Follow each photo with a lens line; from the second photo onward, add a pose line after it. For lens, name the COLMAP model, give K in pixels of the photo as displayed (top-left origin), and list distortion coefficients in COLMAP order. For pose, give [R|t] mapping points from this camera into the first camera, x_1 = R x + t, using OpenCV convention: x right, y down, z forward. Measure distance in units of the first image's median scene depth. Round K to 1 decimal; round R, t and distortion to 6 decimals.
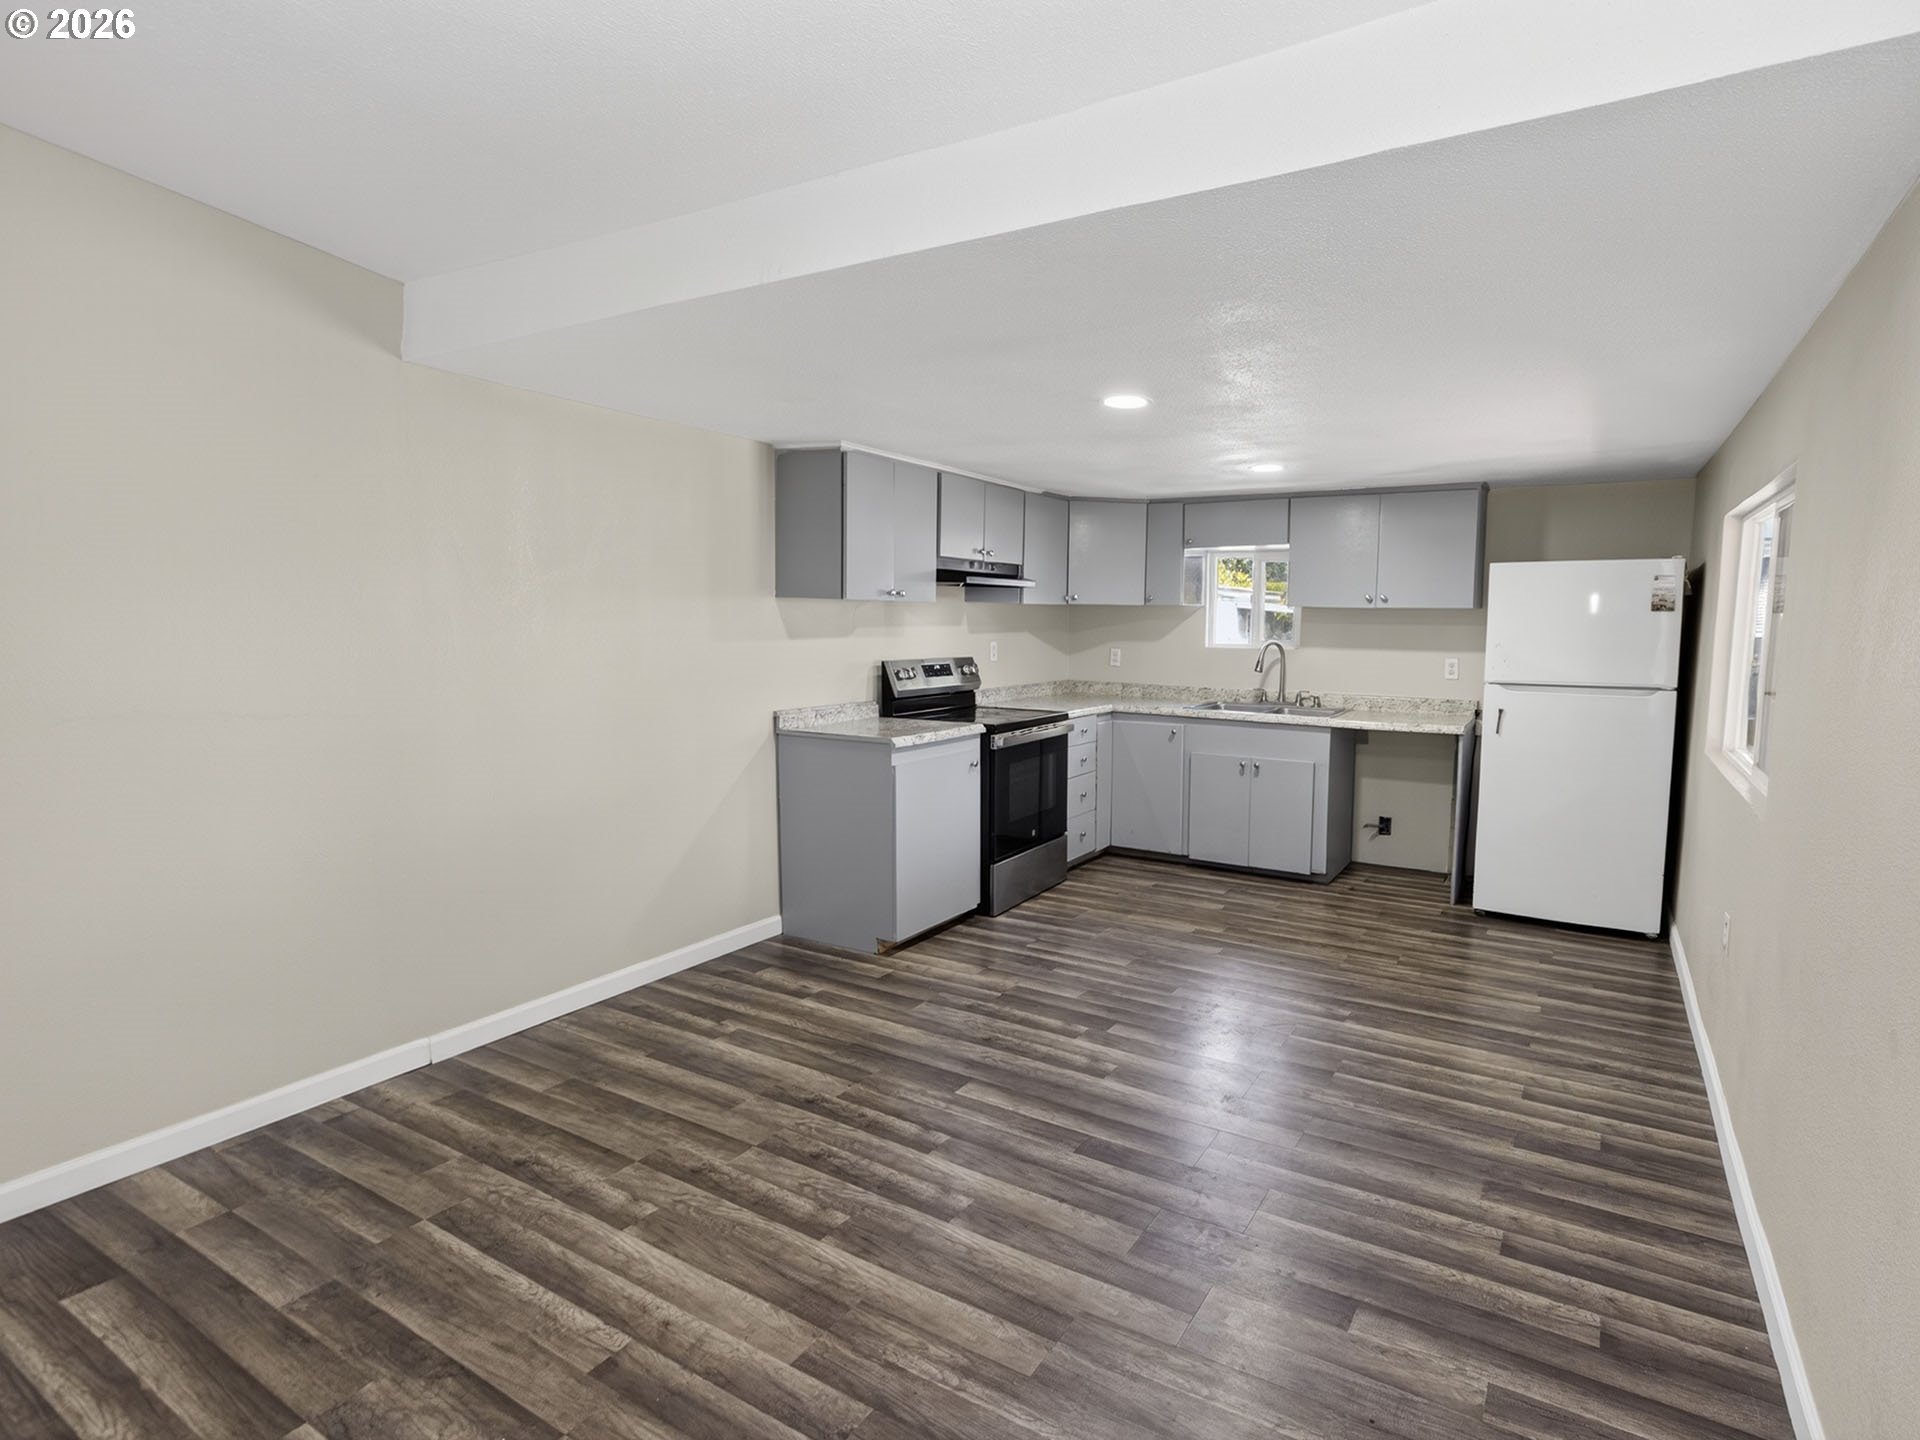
lens RADIAL K [[984.8, 0, 1049.5], [0, 984.8, 722.0], [0, 0, 1]] dist [-0.011053, 0.001171]
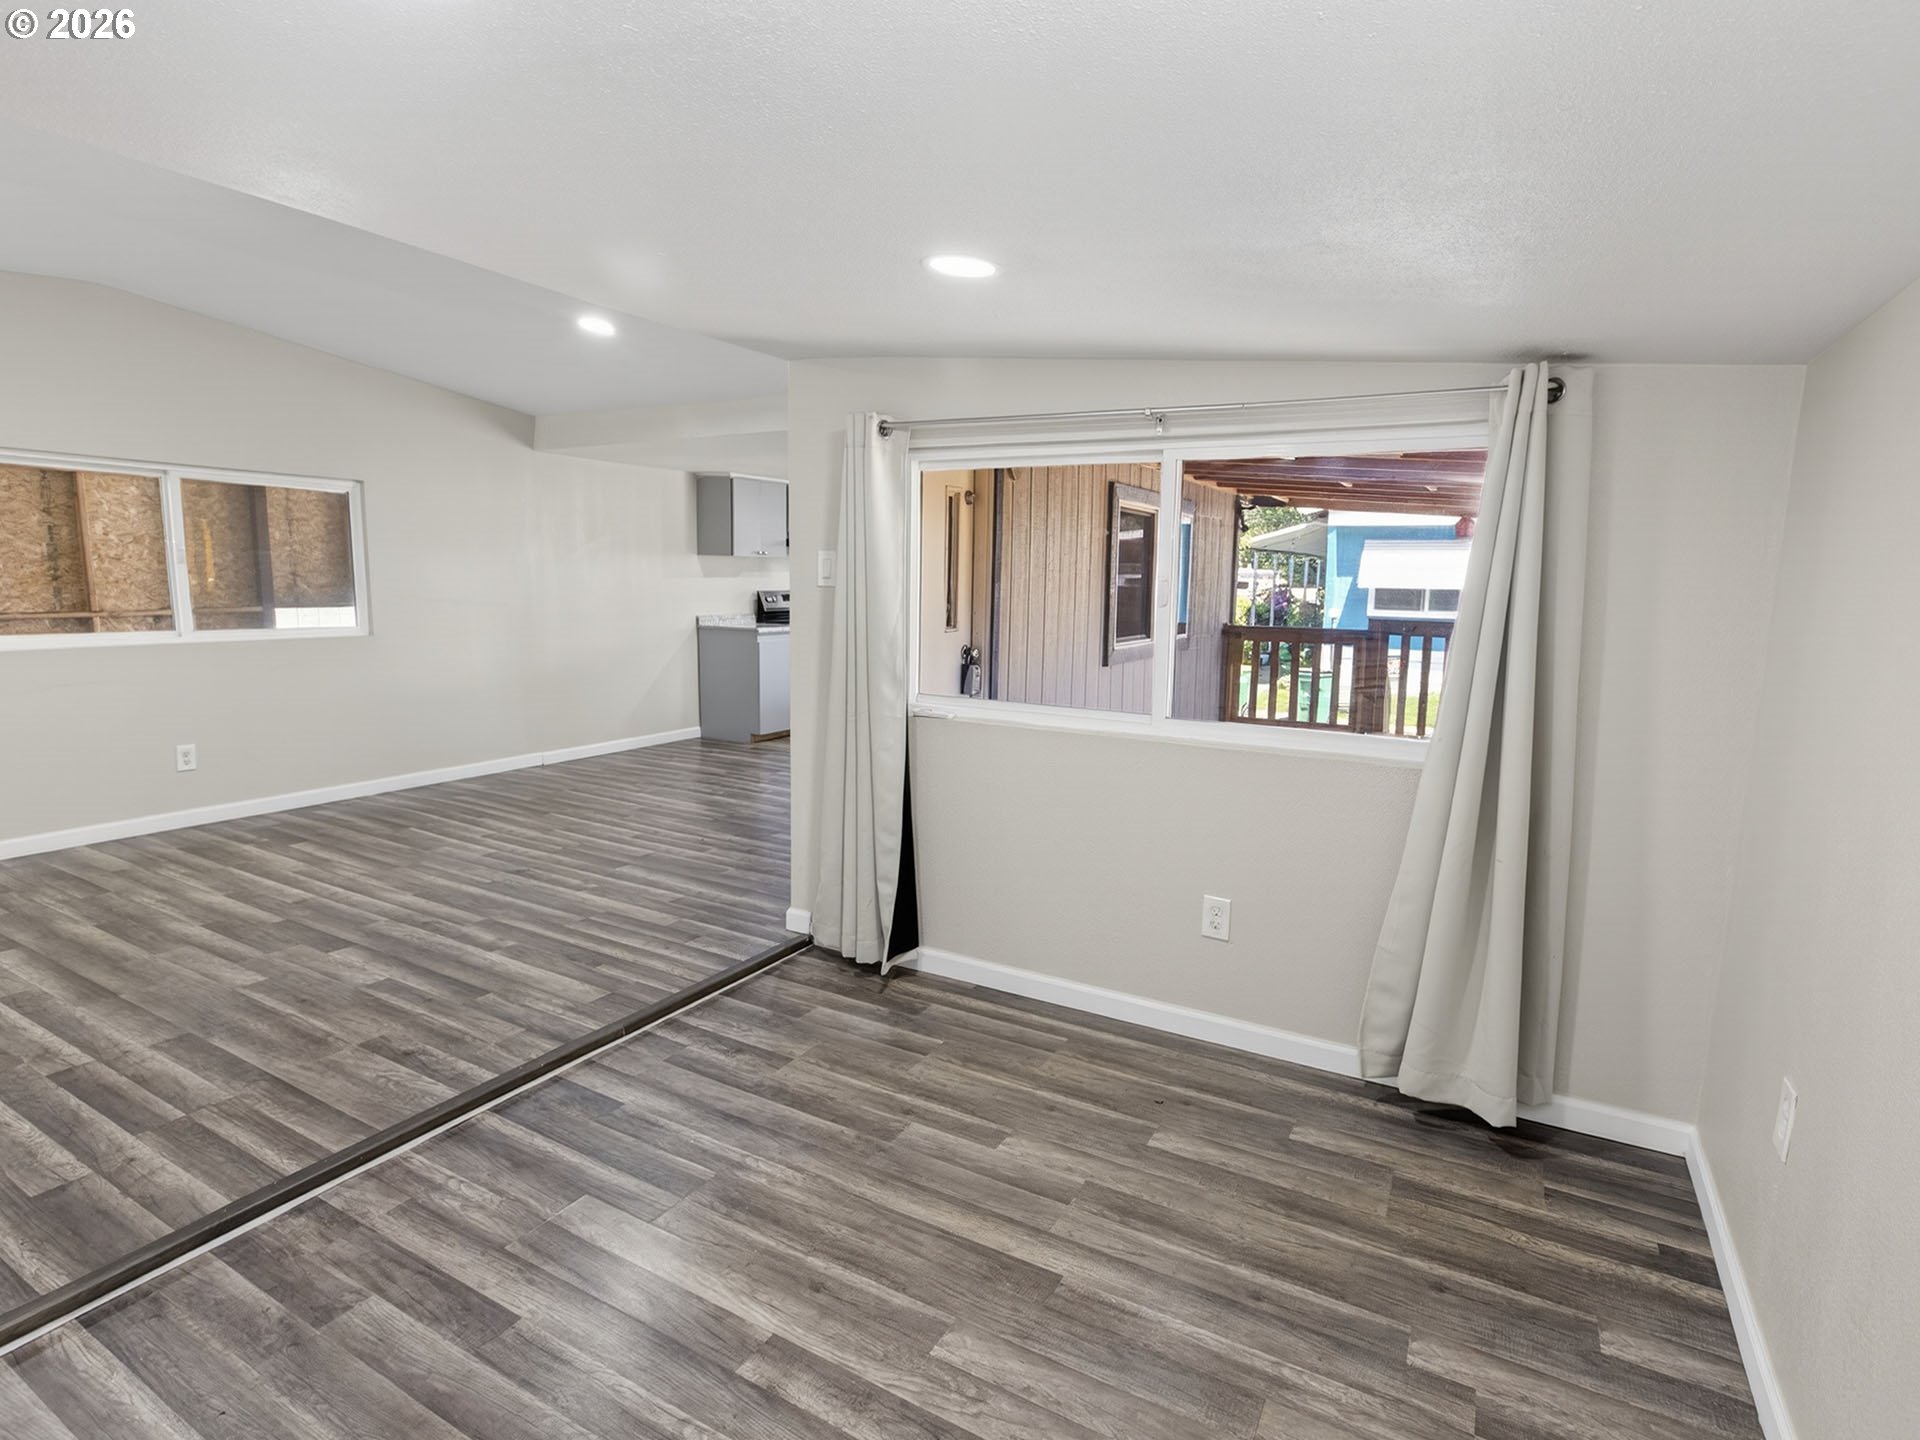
lens RADIAL K [[979.9, 0, 953.2], [0, 979.9, 722.9], [0, 0, 1]] dist [-0.001815, 0.000474]
pose [[0.999814, 0.004999, -0.018628, 0.240283], [-0.004159, 0.998985, 0.044847, 0.104504], [0.018833, -0.044762, 0.998820, -0.847639]]
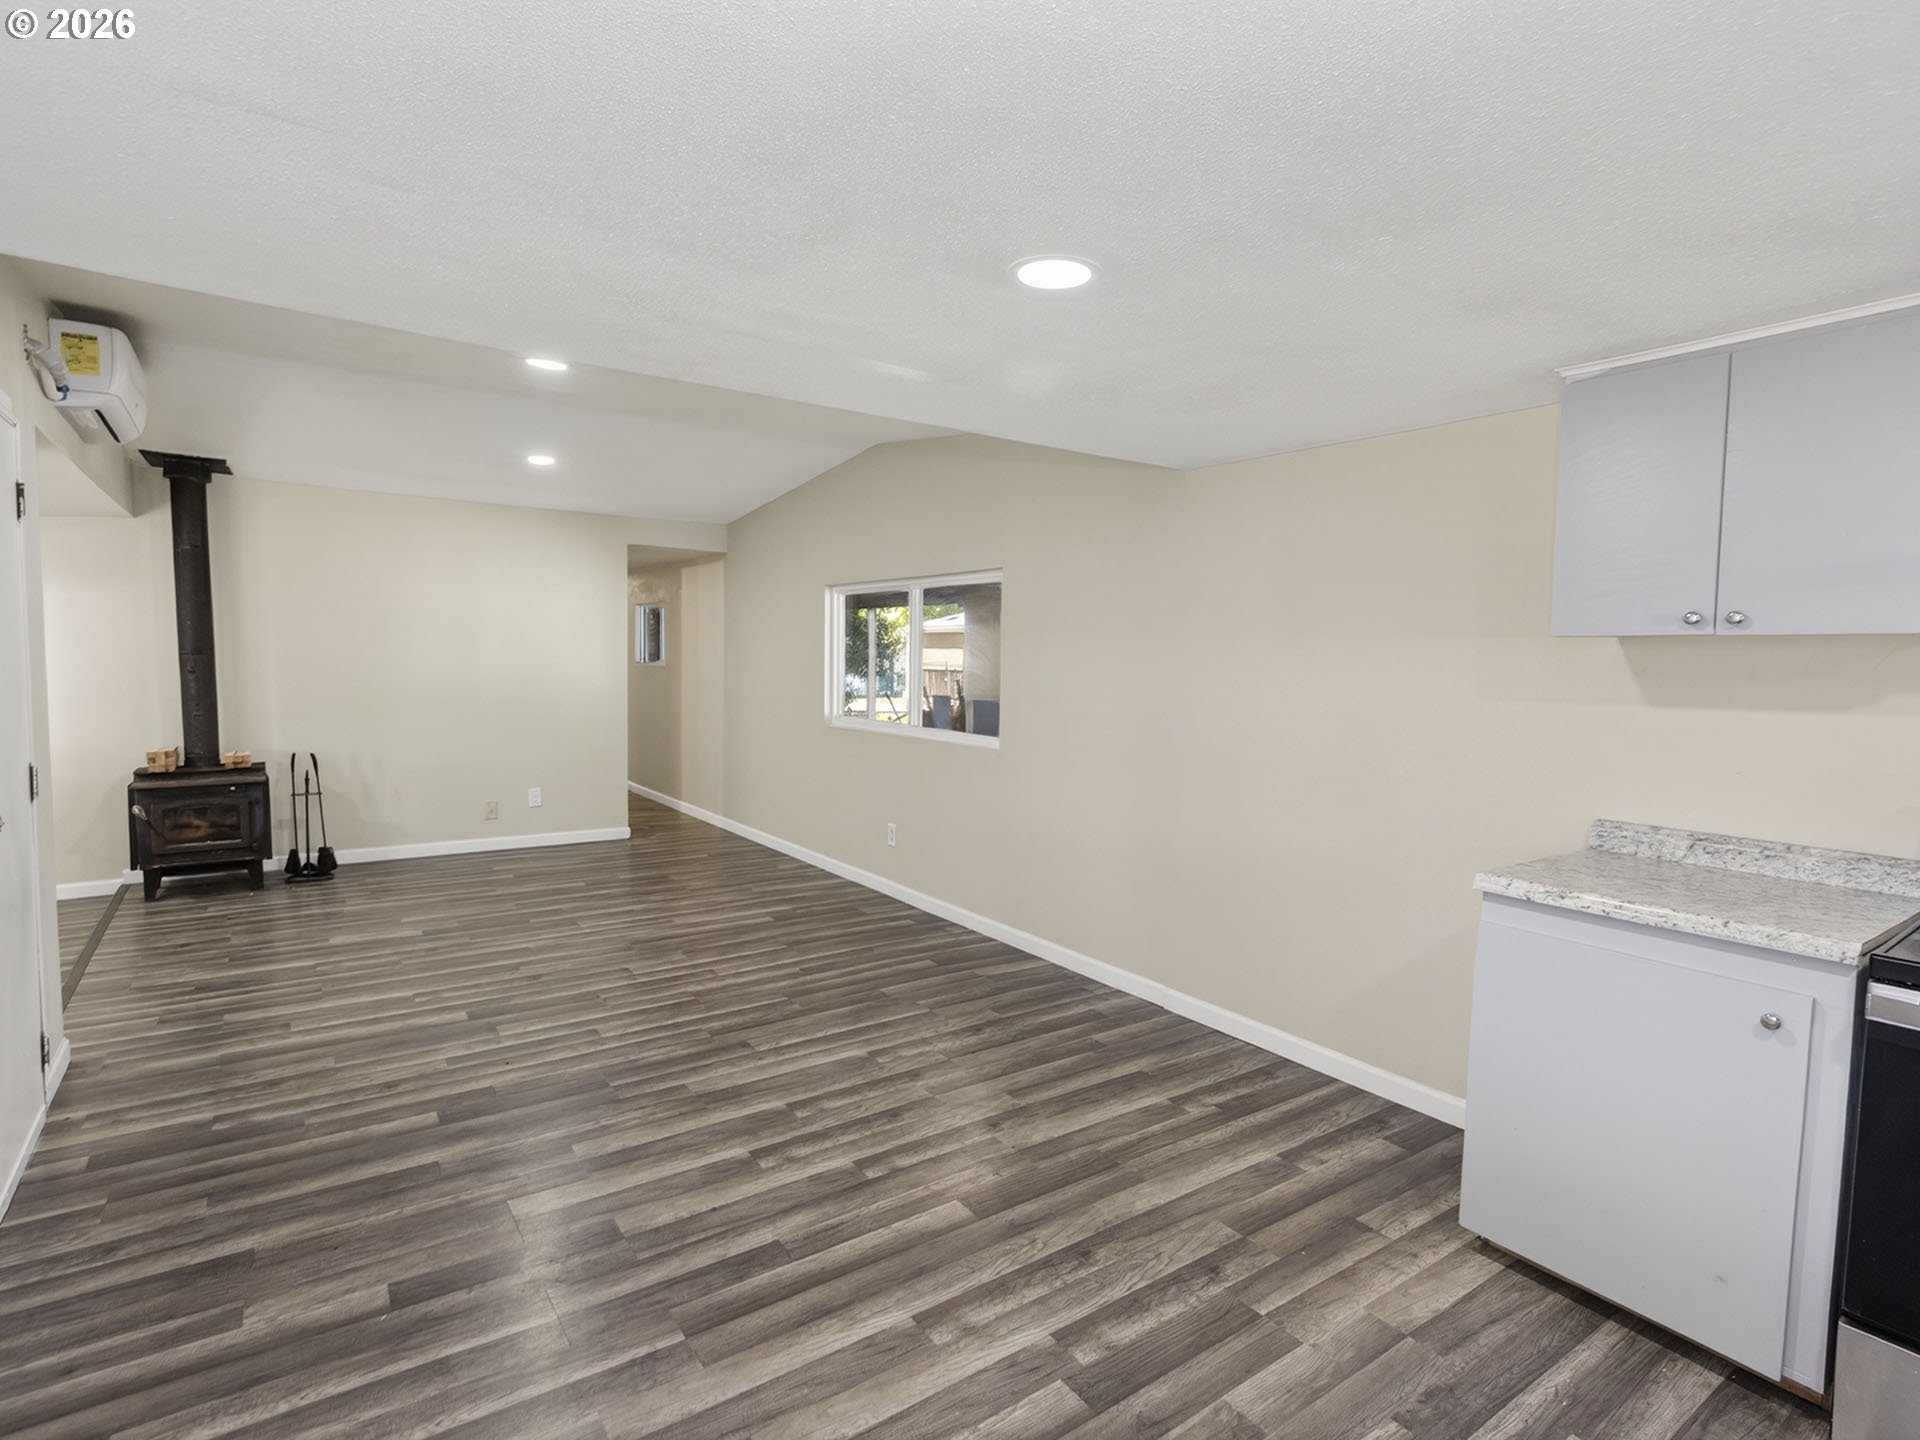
lens RADIAL K [[979.9, 0, 953.2], [0, 979.9, 722.9], [0, 0, 1]] dist [-0.001815, 0.000474]
pose [[-0.436276, 0.039783, -0.898933, 0.445230], [-0.116264, 0.988155, 0.100158, -0.083818], [0.892270, 0.148210, -0.426484, 0.872875]]
